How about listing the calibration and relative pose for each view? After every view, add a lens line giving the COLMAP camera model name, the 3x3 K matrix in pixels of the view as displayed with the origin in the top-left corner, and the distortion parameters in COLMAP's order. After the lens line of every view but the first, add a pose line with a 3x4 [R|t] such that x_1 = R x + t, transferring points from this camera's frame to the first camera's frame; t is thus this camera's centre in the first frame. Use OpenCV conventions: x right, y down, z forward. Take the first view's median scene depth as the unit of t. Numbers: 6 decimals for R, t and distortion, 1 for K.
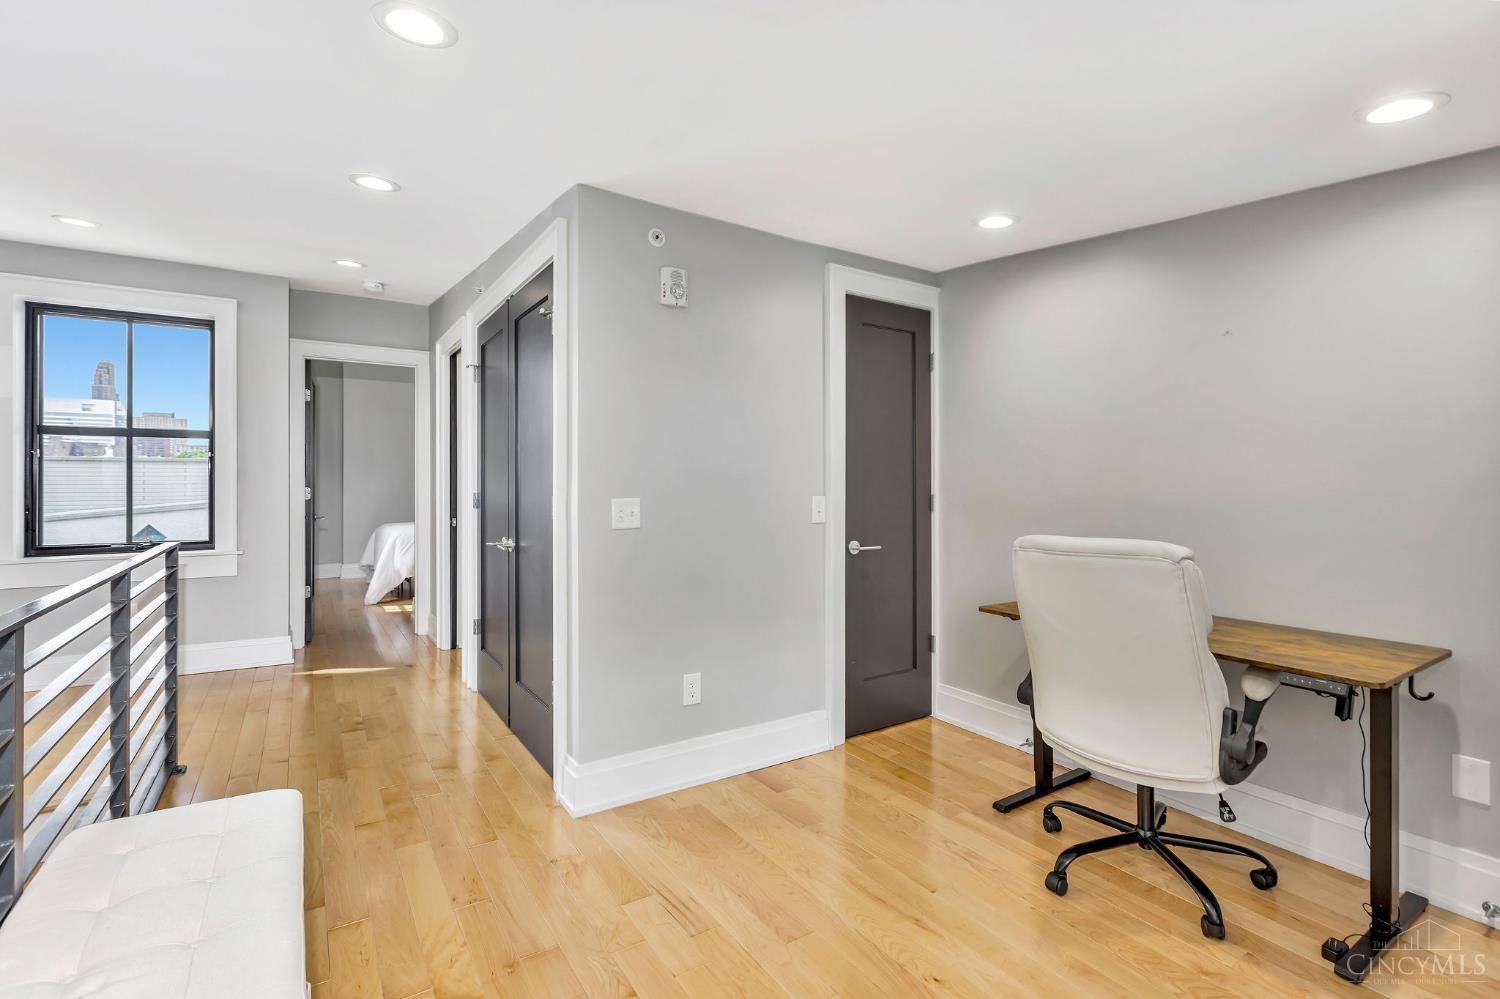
lens RADIAL K [[677.5, 0, 753.4], [0, 677.5, 477.6], [0, 0, 1]] dist [-0.001050, 0.000142]
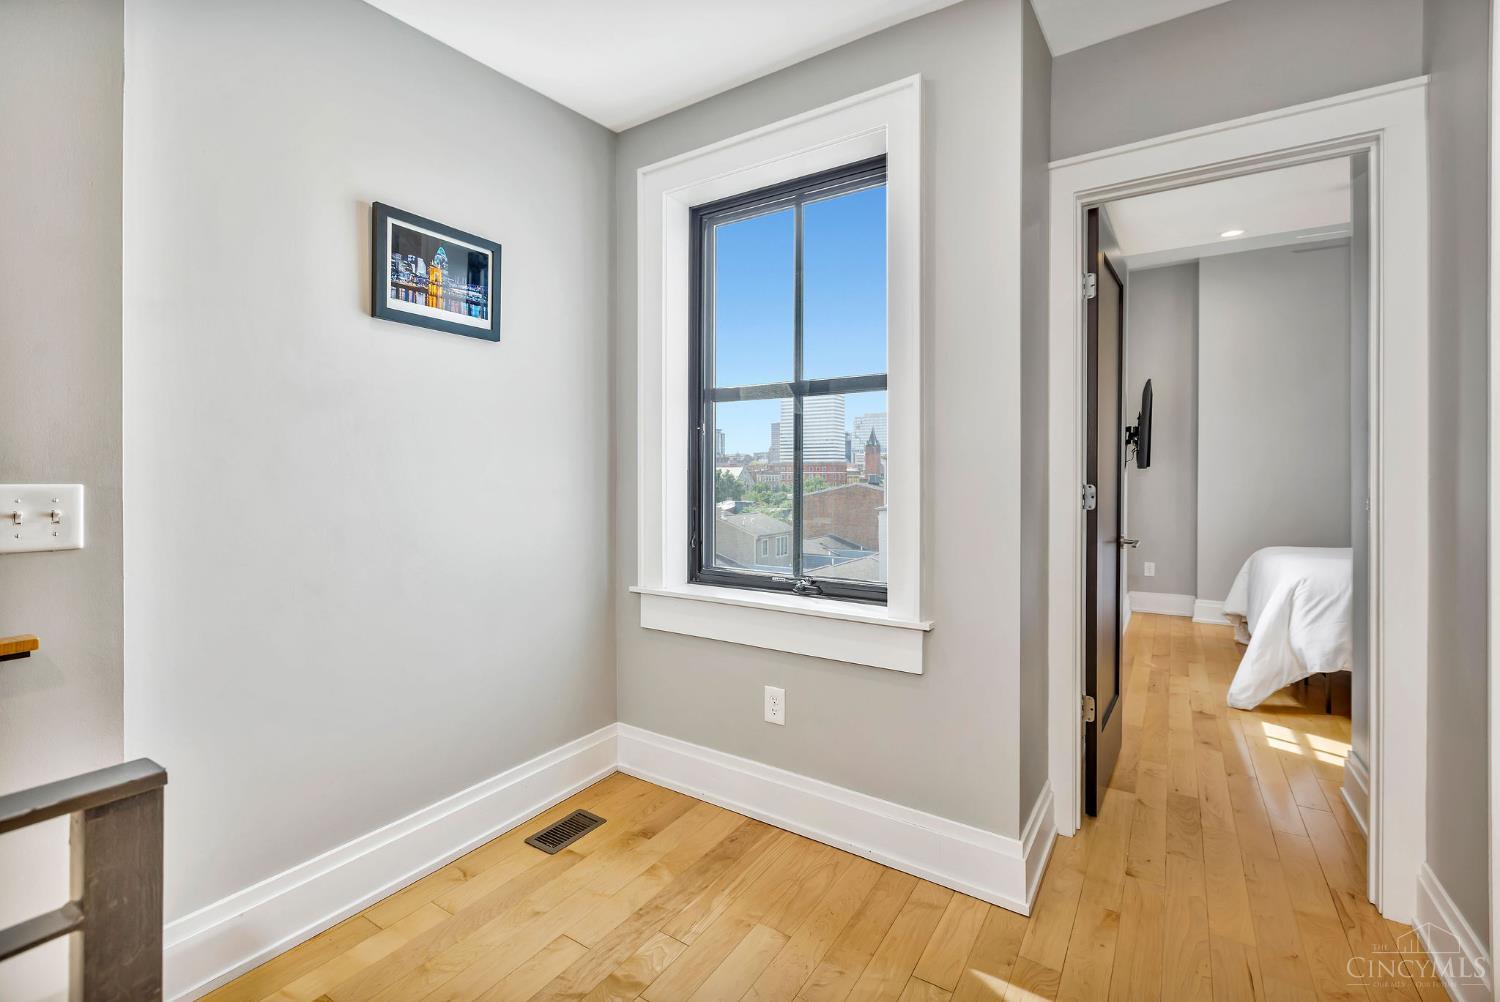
lens RADIAL K [[677.5, 0, 753.4], [0, 677.5, 479.1], [0, 0, 1]] dist [-0.001050, 0.000142]
pose [[0.412166, 0.007125, -0.911081, -0.328431], [0.006300, 0.999923, 0.010669, 0.004082], [0.911087, -0.010137, 0.412090, 0.595328]]
